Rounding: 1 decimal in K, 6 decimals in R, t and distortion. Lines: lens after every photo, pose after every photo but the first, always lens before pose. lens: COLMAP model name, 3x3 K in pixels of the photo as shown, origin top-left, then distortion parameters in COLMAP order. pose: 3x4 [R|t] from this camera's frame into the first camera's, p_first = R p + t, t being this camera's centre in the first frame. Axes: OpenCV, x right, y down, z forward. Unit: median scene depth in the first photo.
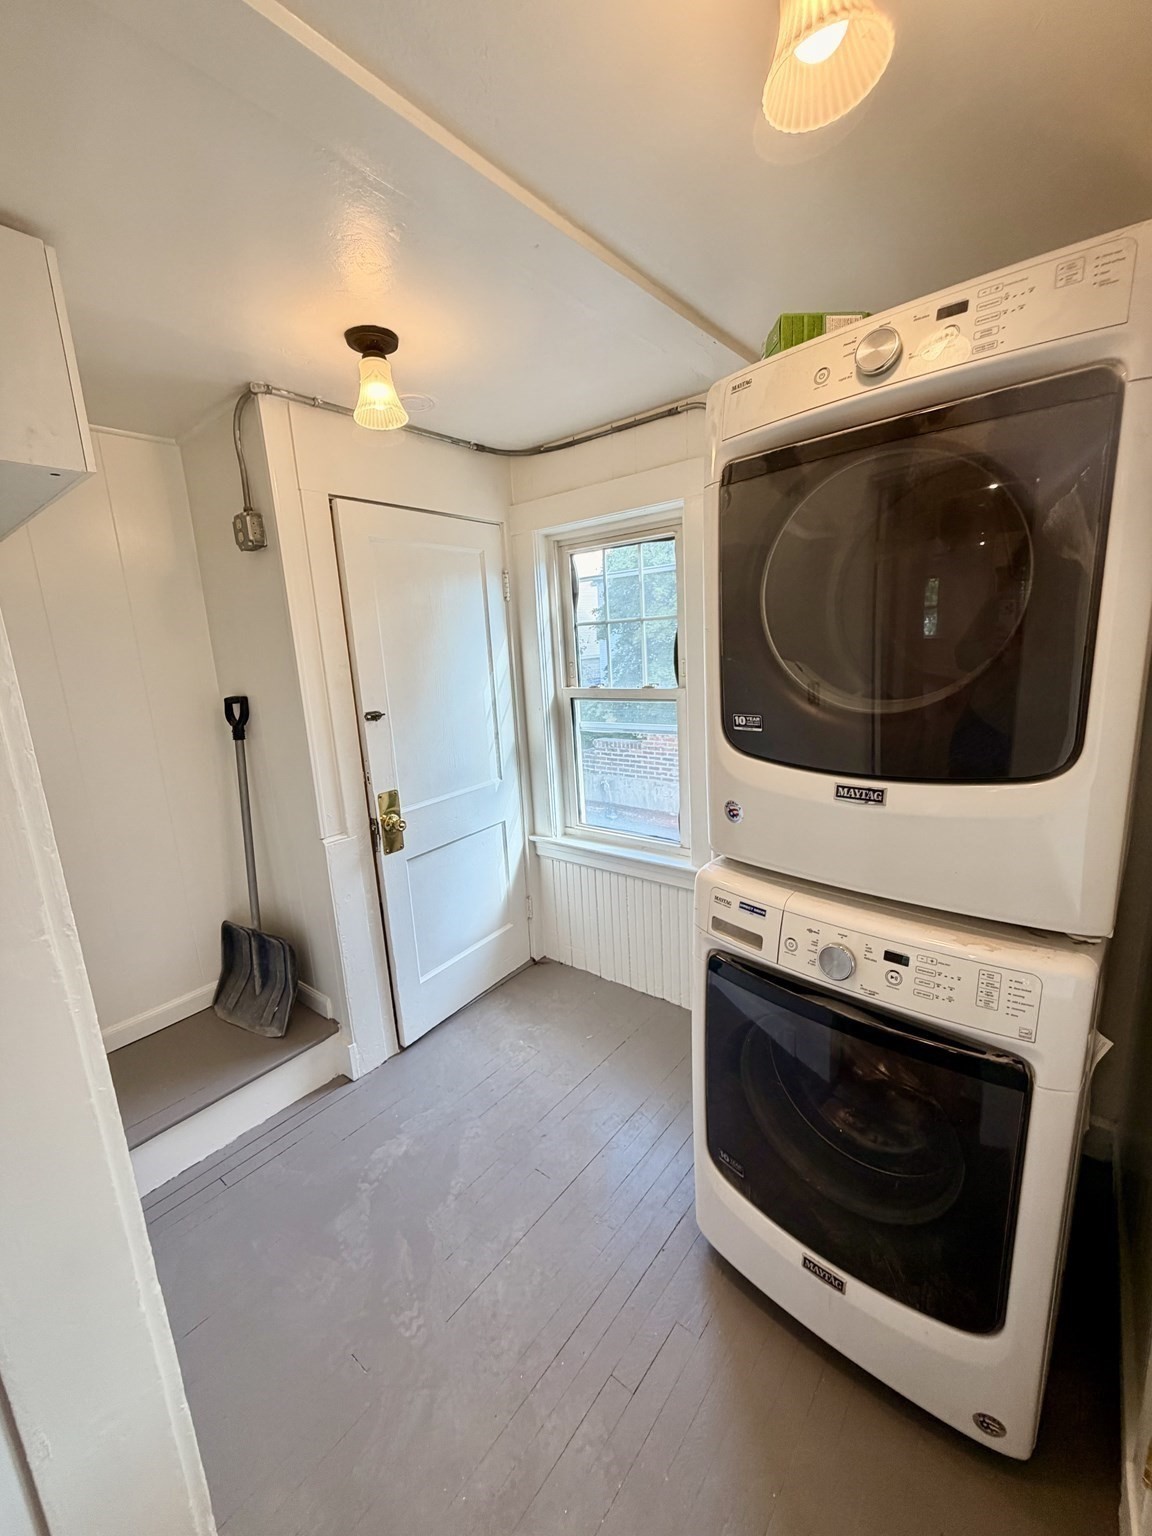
lens RADIAL K [[609.3, 0, 576.0], [0, 609.3, 768.0], [0, 0, 1]] dist [0.001390, 0.000624]
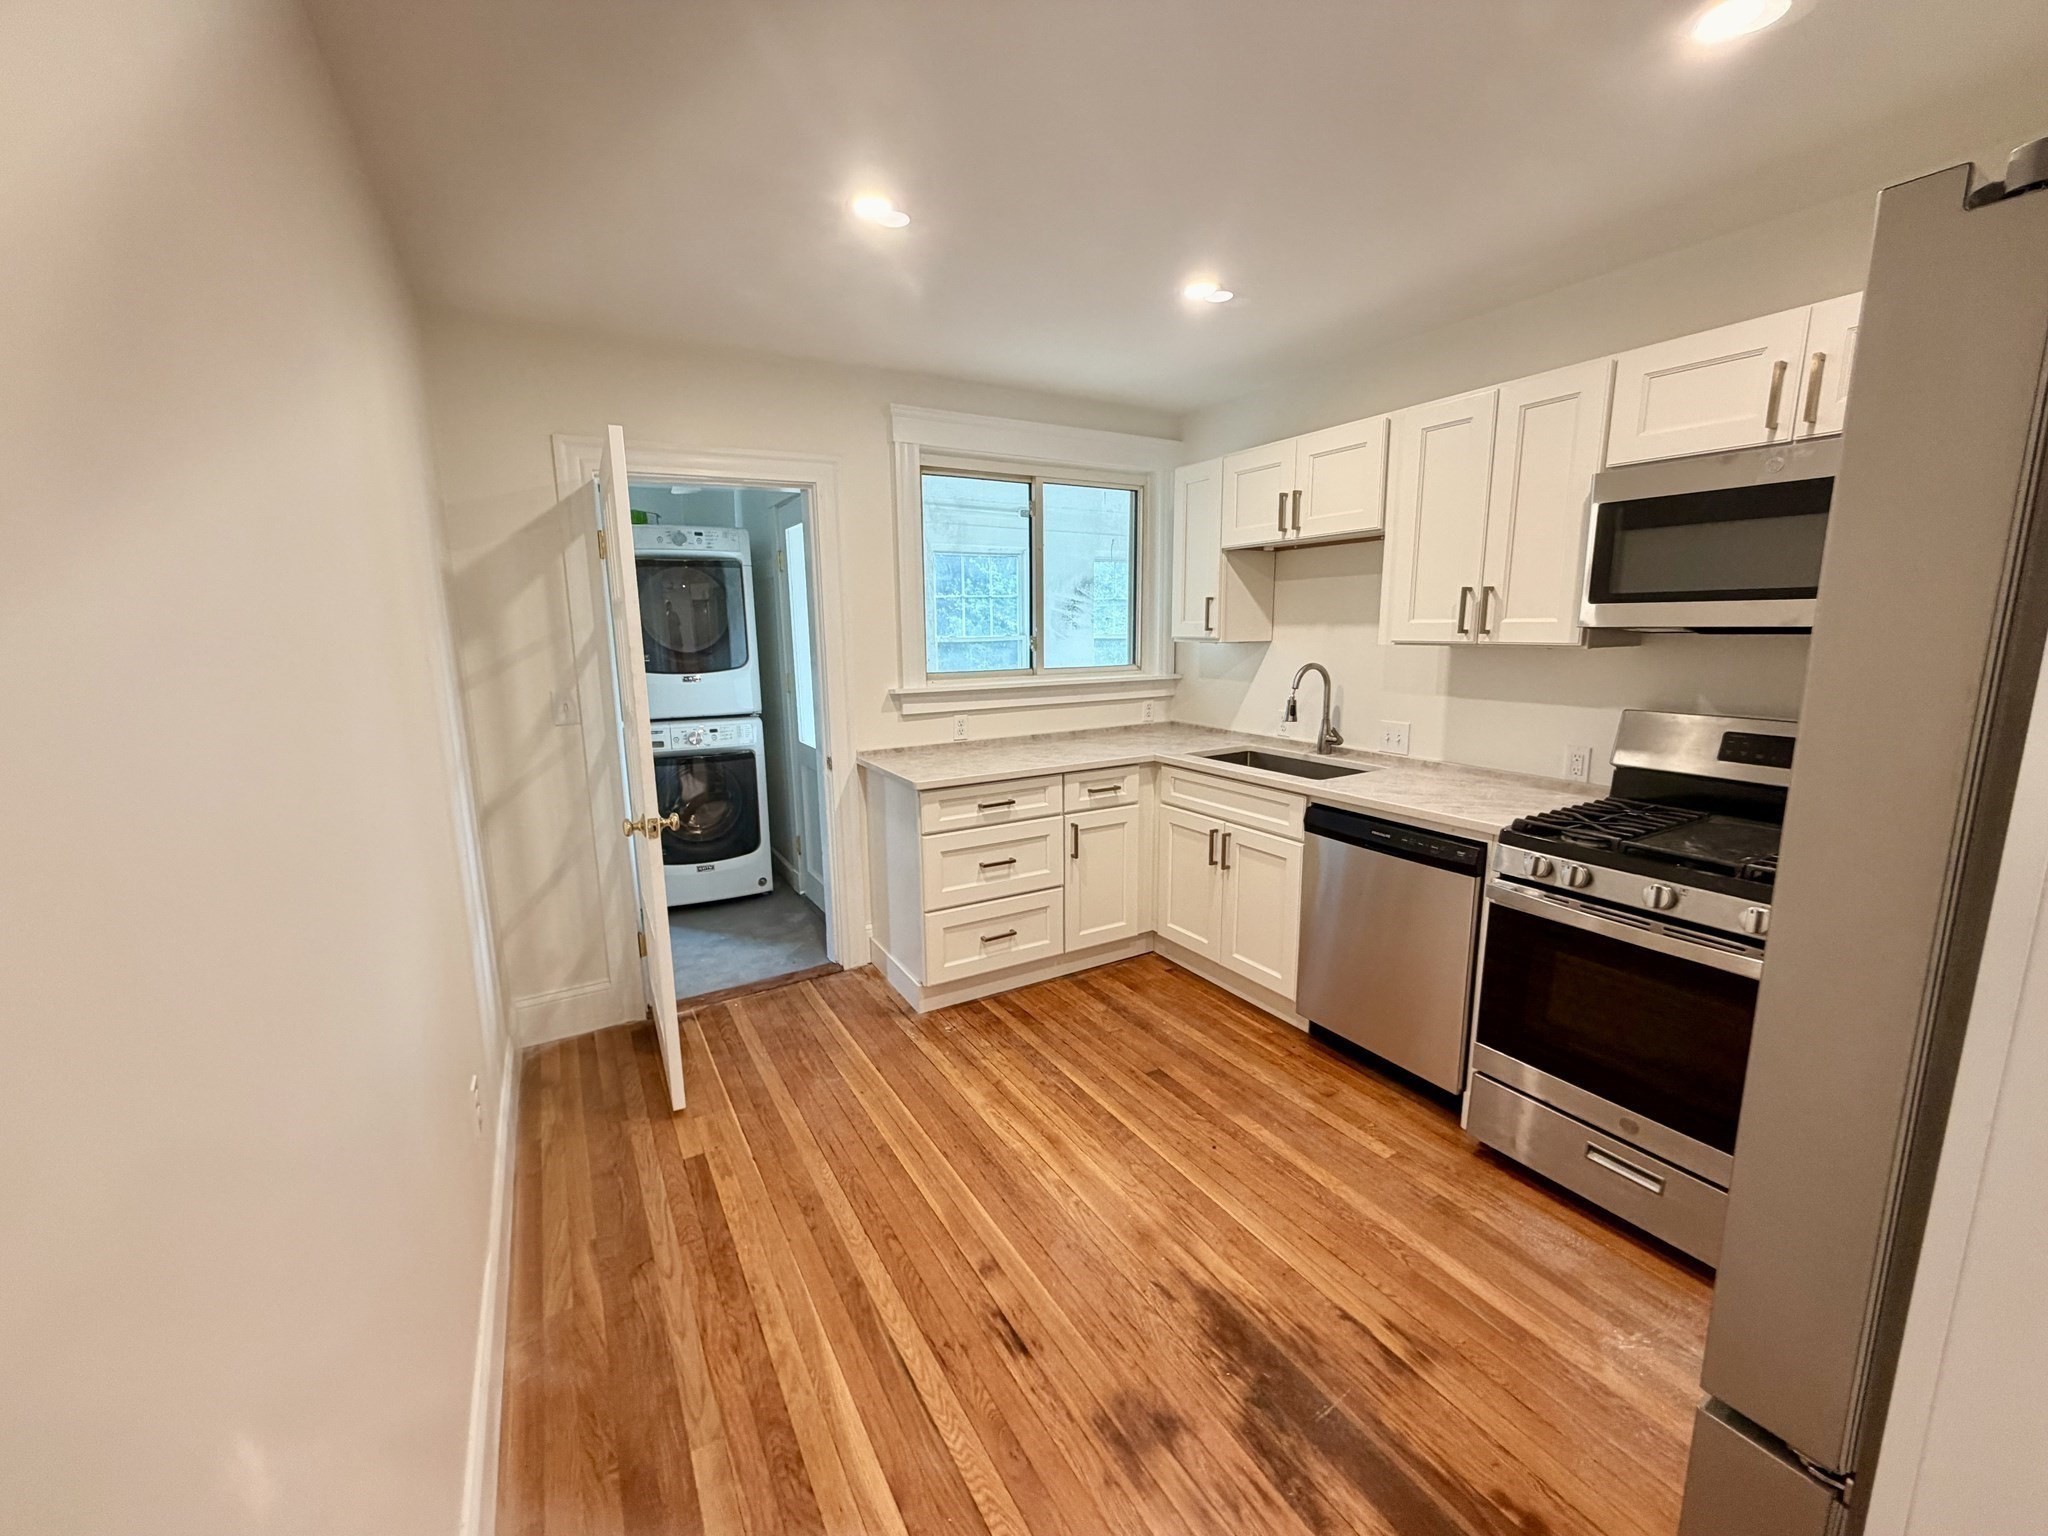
lens RADIAL K [[812.4, 0, 1023.2], [0, 812.4, 763.5], [0, 0, 1]] dist [0.001390, 0.000624]
pose [[0.343557, -0.112604, 0.932357, -2.684784], [0.182087, 0.981933, 0.051496, 0.533394], [-0.921311, 0.152078, 0.357853, -1.804372]]
